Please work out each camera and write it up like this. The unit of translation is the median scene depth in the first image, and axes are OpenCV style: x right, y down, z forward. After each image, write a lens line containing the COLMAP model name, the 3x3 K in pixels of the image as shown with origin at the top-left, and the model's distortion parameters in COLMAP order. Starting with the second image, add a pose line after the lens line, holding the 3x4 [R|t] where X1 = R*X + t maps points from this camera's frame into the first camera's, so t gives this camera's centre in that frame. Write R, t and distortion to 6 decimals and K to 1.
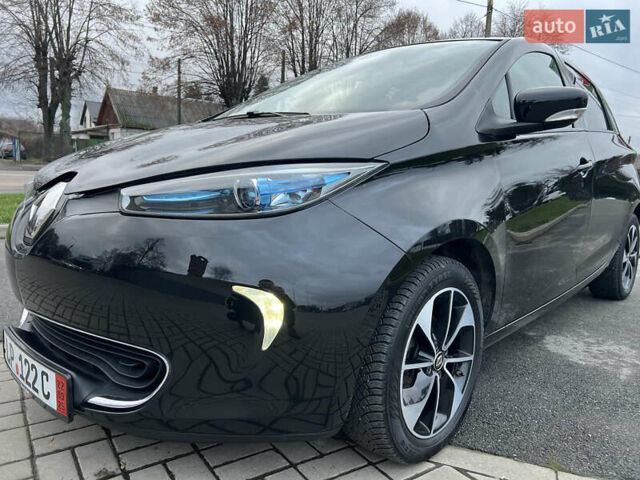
lens RADIAL K [[476.6, 0, 316.9], [0, 476.6, 240.1], [0, 0, 1]] dist [0.033453, -0.045619]
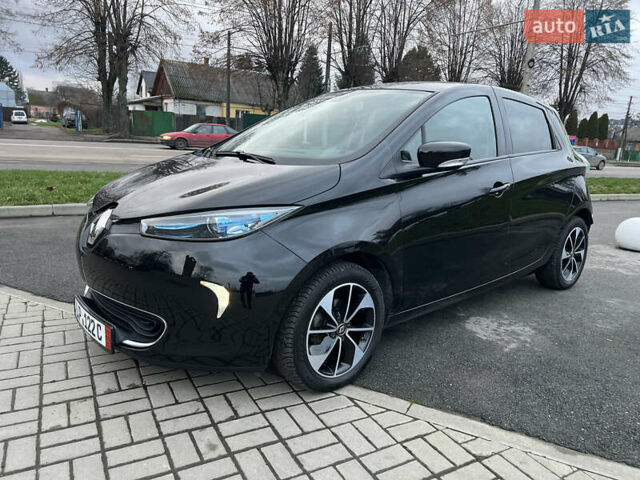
lens RADIAL K [[476.6, 0, 321.1], [0, 476.6, 236.2], [0, 0, 1]] dist [0.033453, -0.045619]
pose [[0.995447, 0.031607, -0.089924, 0.294187], [-0.026485, 0.997989, 0.057590, -0.127856], [0.091563, -0.054946, 0.994282, -0.491247]]
